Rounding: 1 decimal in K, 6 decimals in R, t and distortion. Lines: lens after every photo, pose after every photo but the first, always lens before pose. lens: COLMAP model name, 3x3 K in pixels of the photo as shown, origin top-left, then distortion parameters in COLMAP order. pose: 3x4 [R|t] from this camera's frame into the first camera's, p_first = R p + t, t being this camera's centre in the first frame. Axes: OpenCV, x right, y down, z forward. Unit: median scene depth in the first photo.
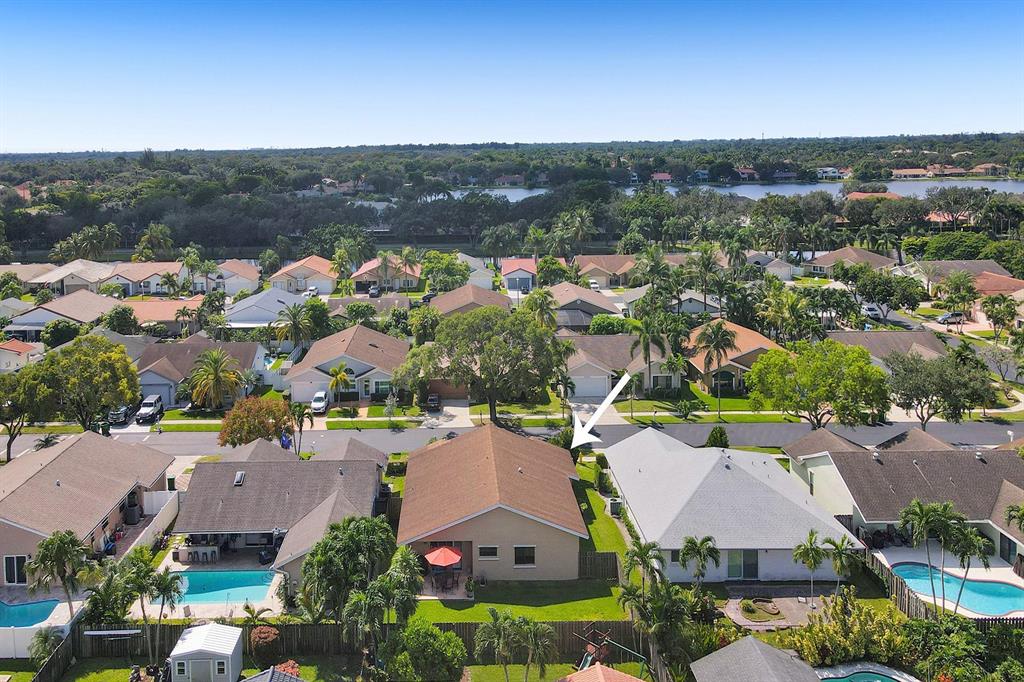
lens RADIAL K [[903.9, 0, 512.0], [0, 903.9, 341.0], [0, 0, 1]] dist [0.012427, 0.007756]
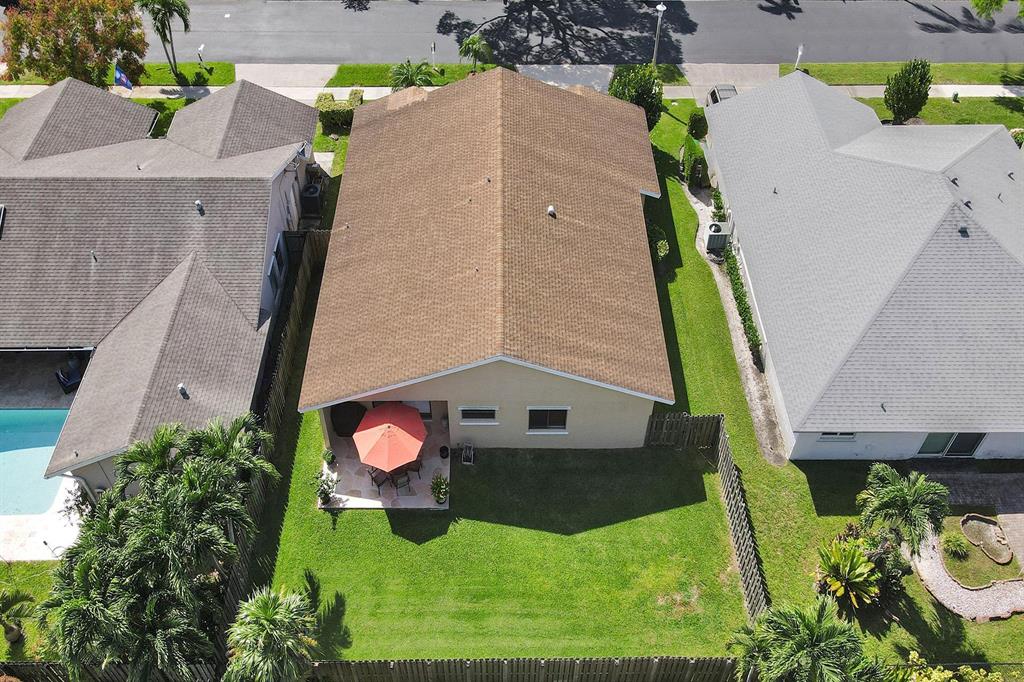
lens RADIAL K [[903.9, 0, 512.0], [0, 903.9, 341.0], [0, 0, 1]] dist [0.012427, 0.007756]
pose [[0.998351, 0.054744, -0.017270, -0.000142], [-0.034364, 0.810952, 0.584103, -0.104261], [0.045981, -0.582546, 0.811496, 0.582452]]
